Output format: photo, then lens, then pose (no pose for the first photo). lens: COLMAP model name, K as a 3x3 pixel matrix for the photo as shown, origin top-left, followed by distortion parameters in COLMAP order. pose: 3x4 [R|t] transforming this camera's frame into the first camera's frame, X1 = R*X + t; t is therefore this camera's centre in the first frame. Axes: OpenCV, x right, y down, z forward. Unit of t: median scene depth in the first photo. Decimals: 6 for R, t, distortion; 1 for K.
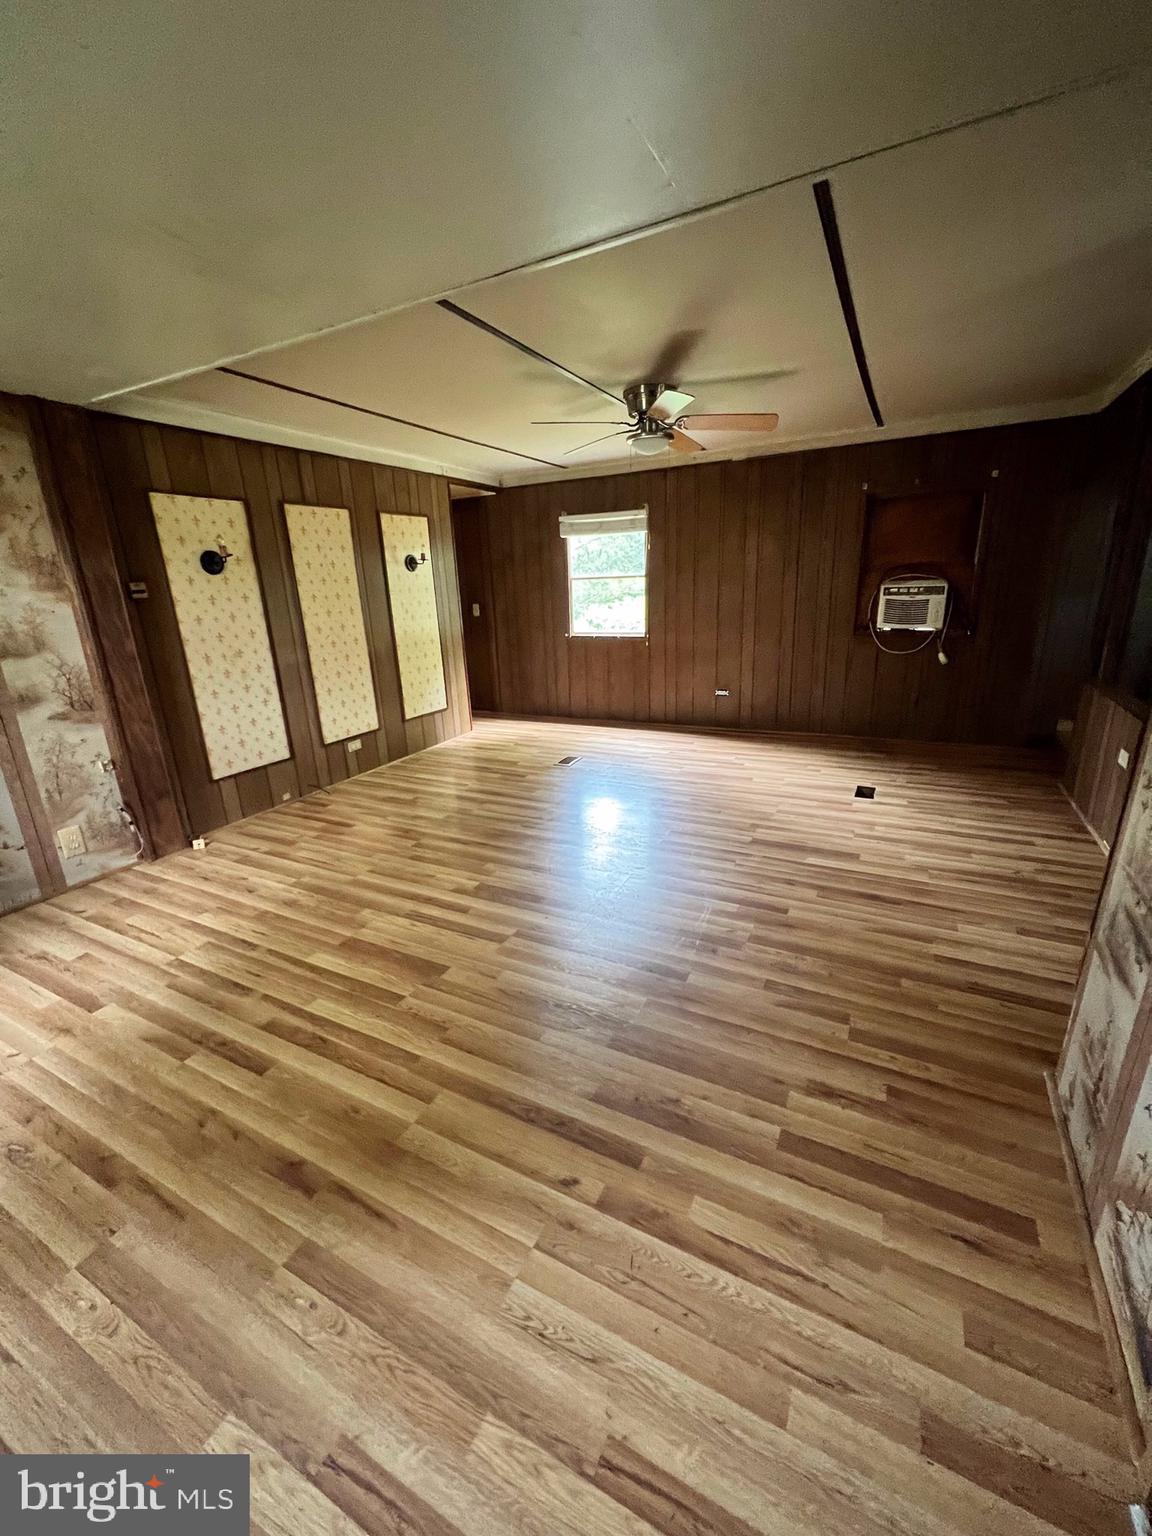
lens RADIAL K [[612.9, 0, 574.9], [0, 612.9, 768.4], [0, 0, 1]] dist [0.000758, -0.000310]
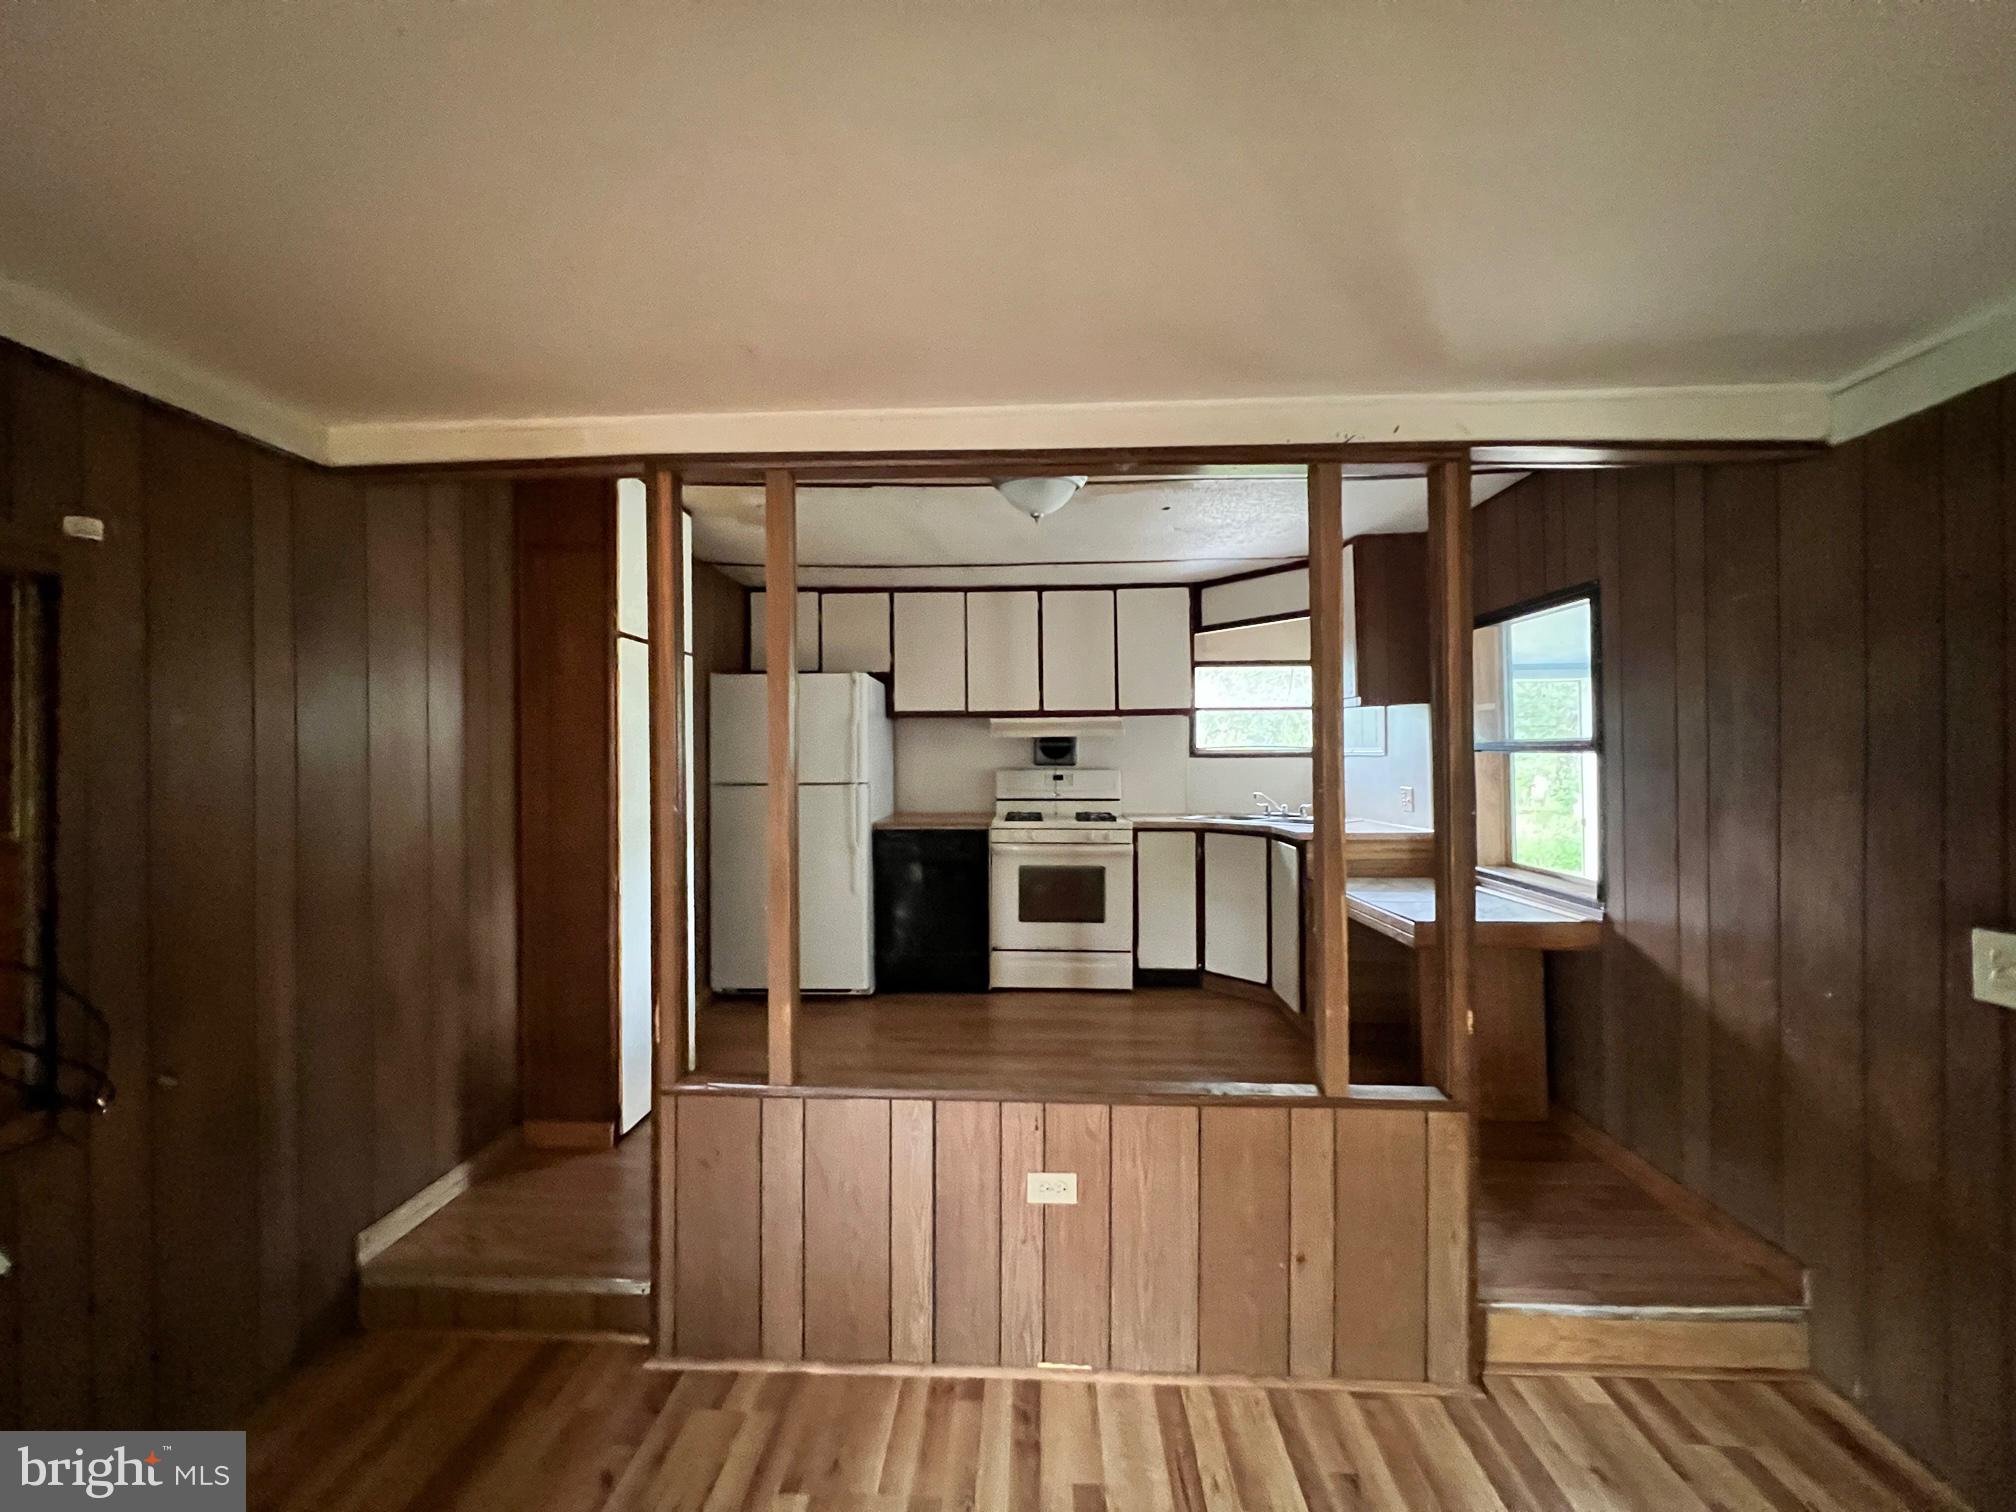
lens RADIAL K [[804.4, 0, 1008.8], [0, 804.4, 759.4], [0, 0, 1]] dist [0.000758, -0.000310]
pose [[-0.423485, 0.045273, 0.904771, 0.255029], [0.283600, 0.955173, 0.084945, -0.395459], [-0.860367, 0.292566, -0.417341, 1.104295]]
